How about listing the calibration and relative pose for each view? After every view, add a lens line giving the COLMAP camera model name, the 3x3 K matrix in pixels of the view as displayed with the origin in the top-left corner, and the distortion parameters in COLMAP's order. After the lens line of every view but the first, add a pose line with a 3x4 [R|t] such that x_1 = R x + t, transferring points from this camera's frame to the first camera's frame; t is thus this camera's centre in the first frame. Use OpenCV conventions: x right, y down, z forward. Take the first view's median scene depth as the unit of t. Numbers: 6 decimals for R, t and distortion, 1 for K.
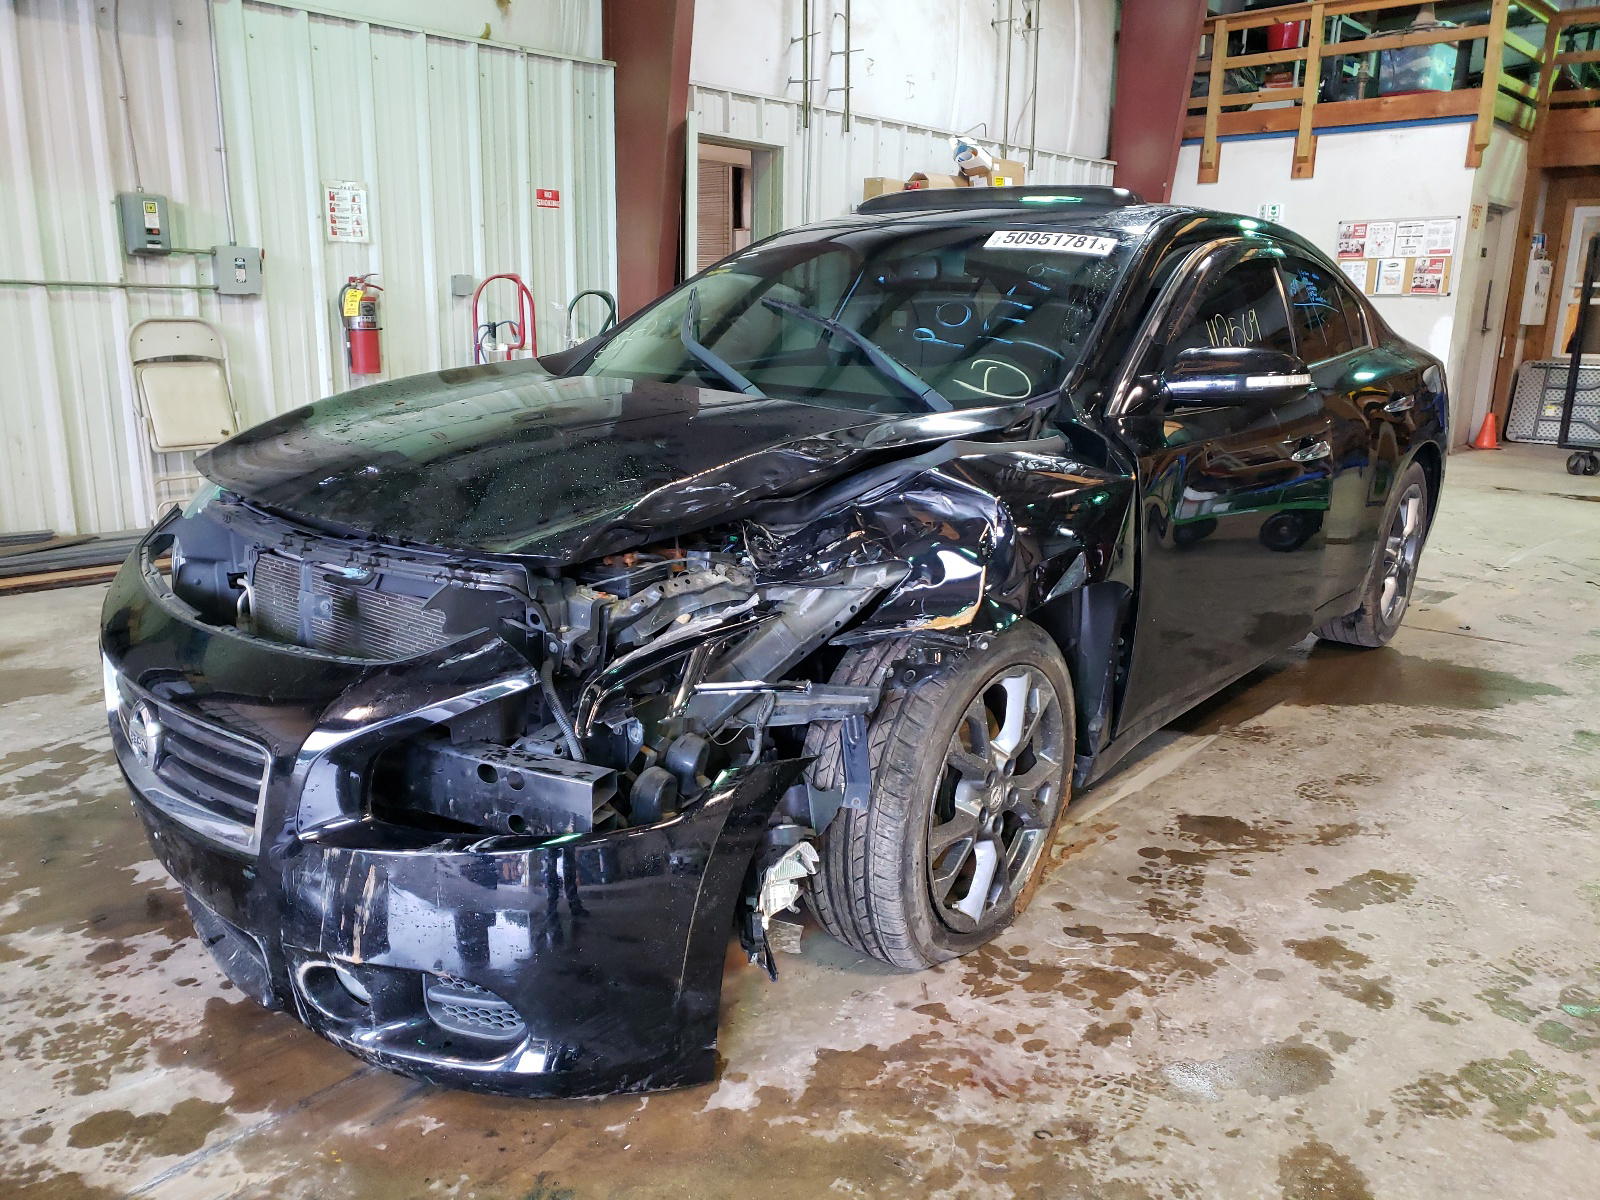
lens RADIAL K [[1256.5, 0, 802.3], [0, 1256.5, 608.1], [0, 0, 1]] dist [0.011610, 0.004902]
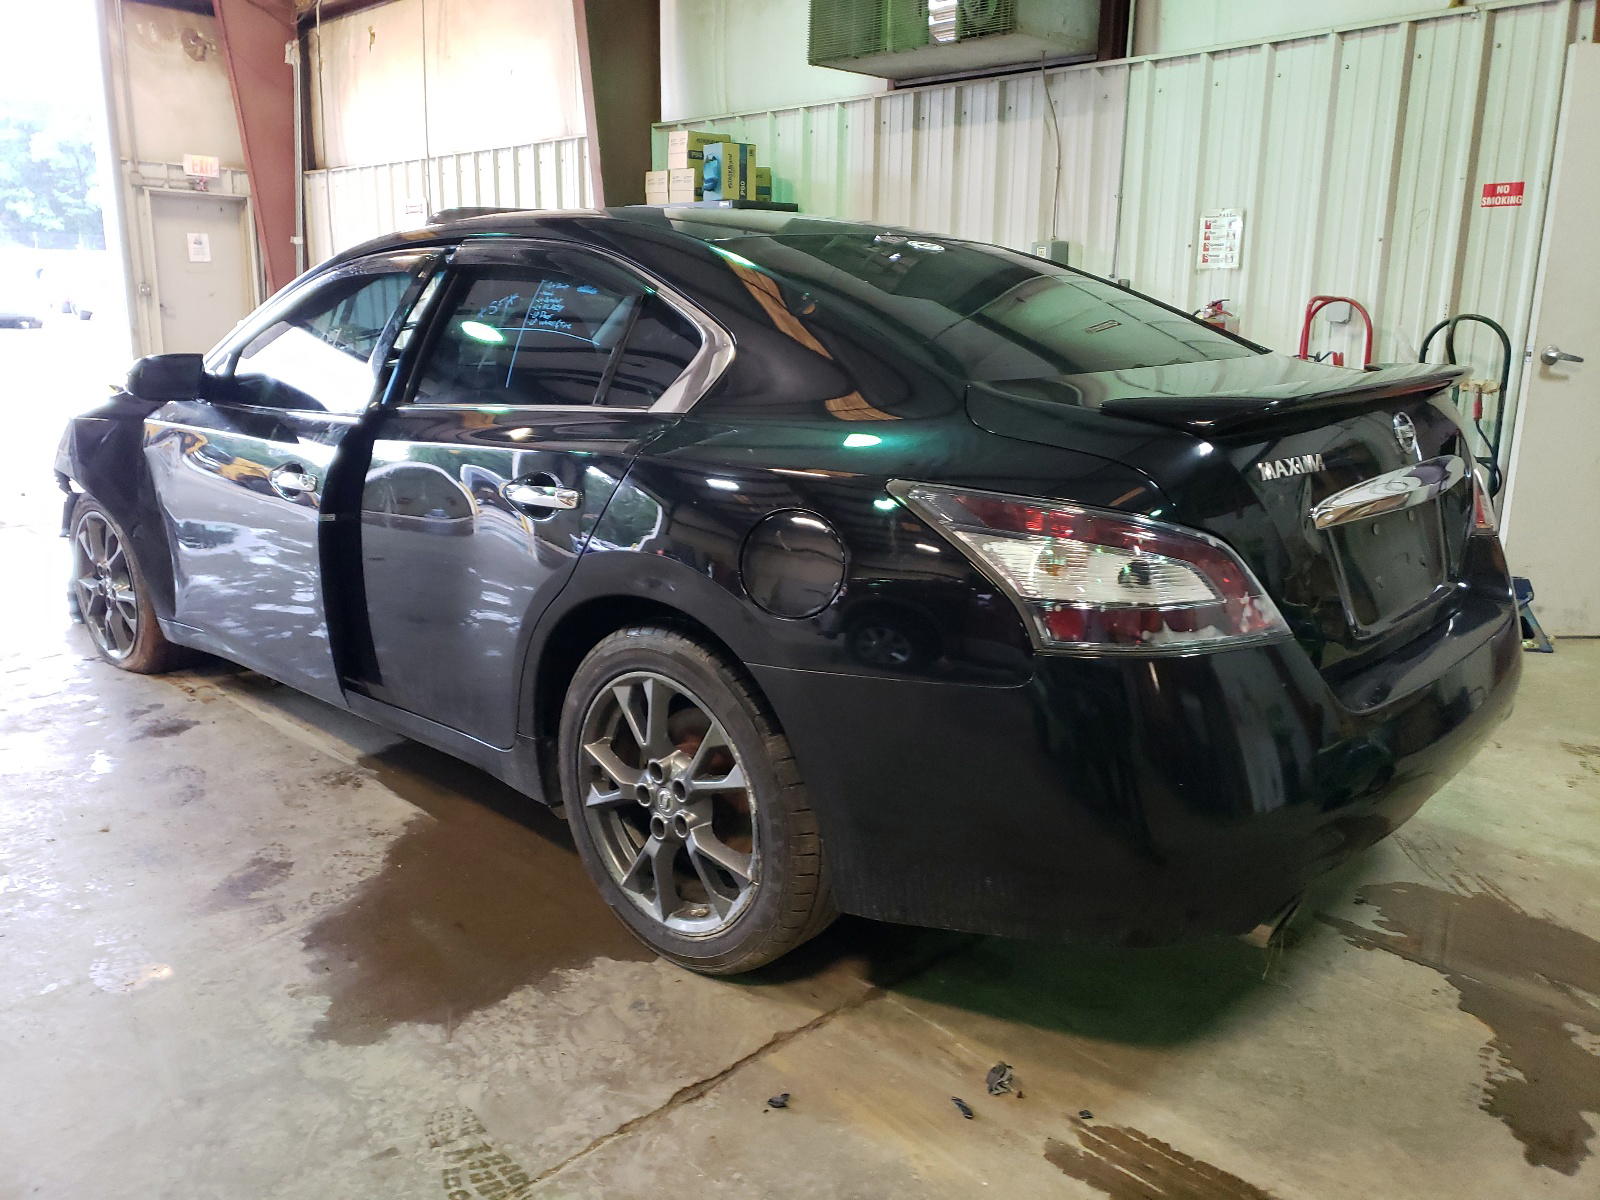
lens RADIAL K [[1256.5, 0, 802.5], [0, 1256.5, 590.6], [0, 0, 1]] dist [0.011610, 0.004902]
pose [[-0.074108, 0.213115, -0.974213, 0.718923], [-0.244272, 0.943260, 0.224925, -0.194800], [0.966871, 0.254642, -0.017845, 0.771402]]
